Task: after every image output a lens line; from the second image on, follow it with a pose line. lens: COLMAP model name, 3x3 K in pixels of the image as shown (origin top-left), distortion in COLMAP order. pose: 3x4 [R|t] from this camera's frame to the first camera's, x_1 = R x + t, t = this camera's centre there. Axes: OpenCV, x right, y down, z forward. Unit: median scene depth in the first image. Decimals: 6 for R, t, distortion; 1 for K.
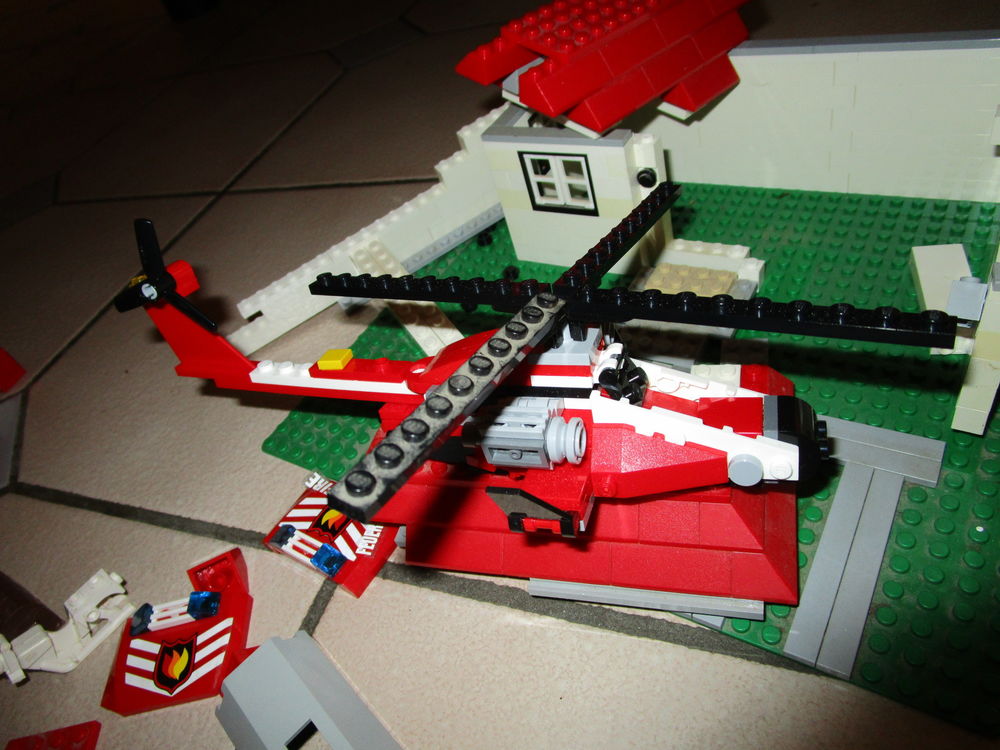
lens RADIAL K [[714.4, 0, 499.6], [0, 714.4, 377.3], [0, 0, 1]] dist [-0.008854, -0.008130]
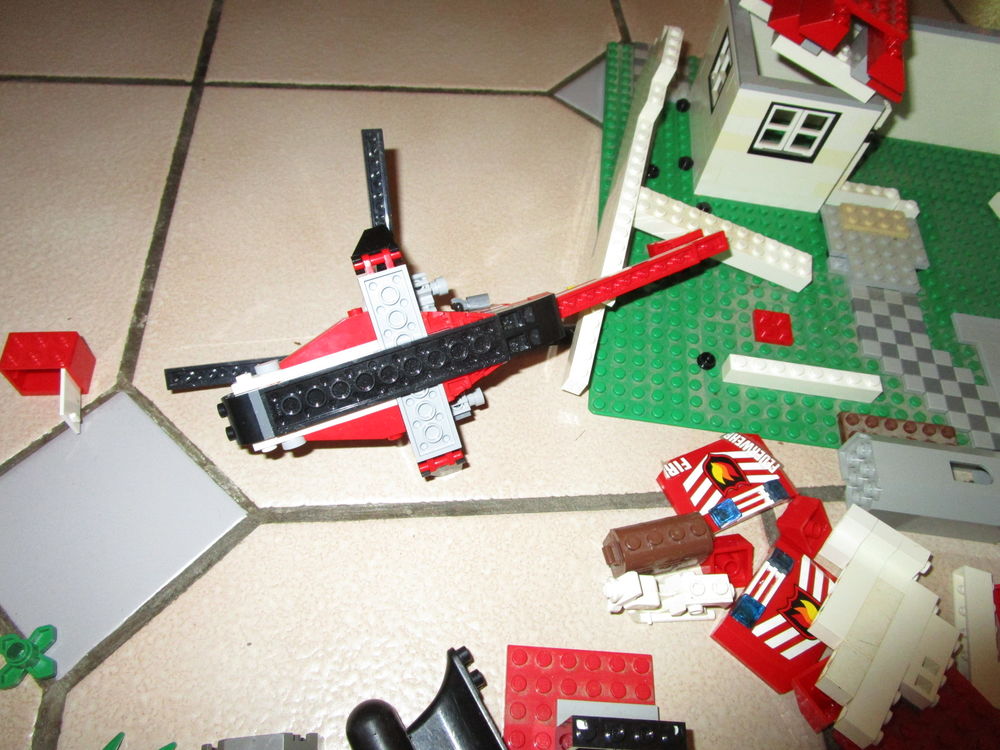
lens RADIAL K [[714.4, 0, 504.4], [0, 714.4, 373.4], [0, 0, 1]] dist [-0.008854, -0.008130]
pose [[0.846178, -0.154252, 0.510088, -0.927445], [0.056849, 0.977858, 0.201401, -0.154221], [-0.529860, -0.141423, 0.836210, 0.253605]]
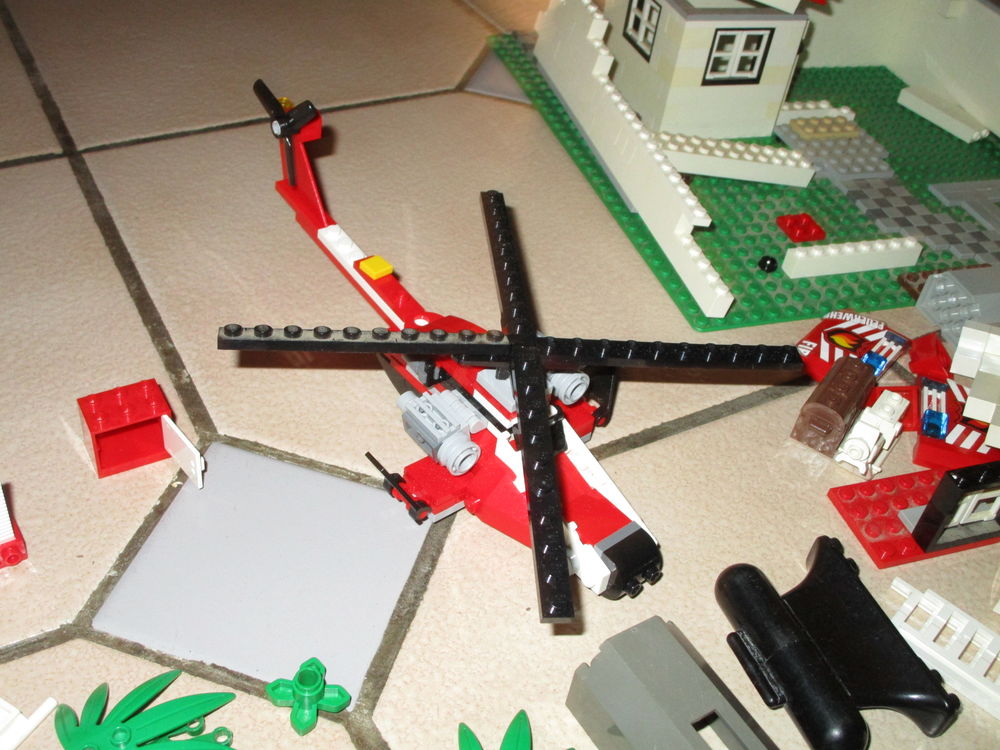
lens RADIAL K [[1079.0, 0, 497.3], [0, 1079.0, 380.7], [0, 0, 1]] dist [-0.094192, 0.000000]
pose [[0.587774, -0.237725, 0.773311, -1.572408], [0.330478, 0.943020, 0.038707, 0.022313], [-0.738449, 0.232811, 0.632845, 0.332406]]
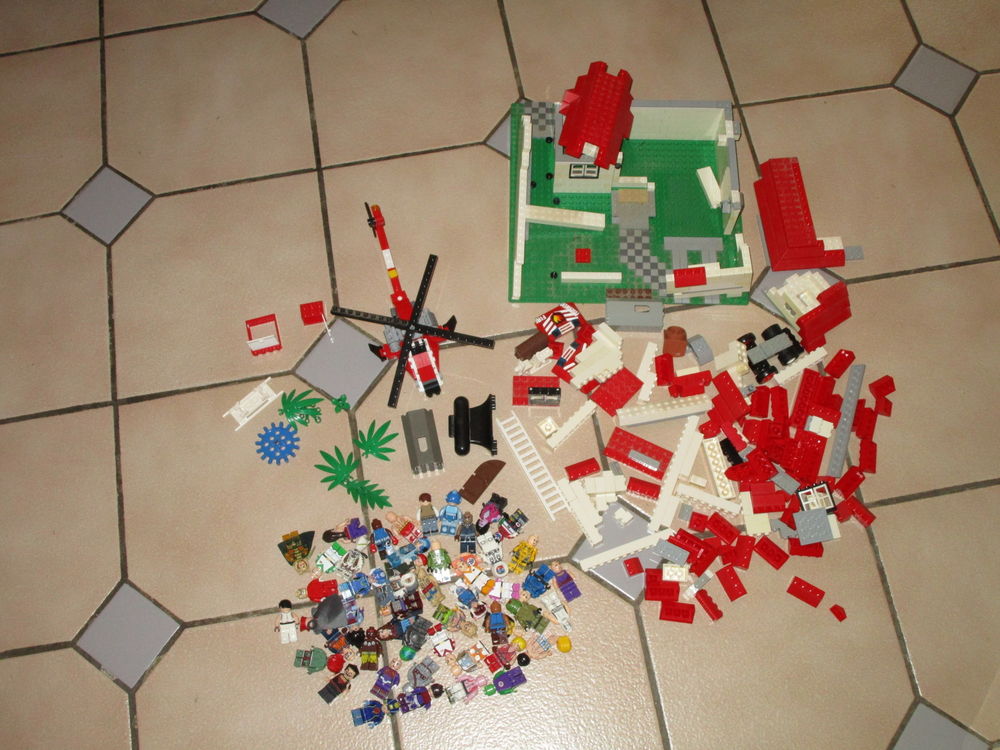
lens RADIAL K [[1079.0, 0, 518.8], [0, 1079.0, 381.4], [0, 0, 1]] dist [-0.094192, 0.000000]
pose [[0.829677, -0.357006, 0.429166, -2.091729], [0.194186, 0.905335, 0.377705, -1.111278], [-0.523381, -0.230035, 0.820461, -2.296039]]
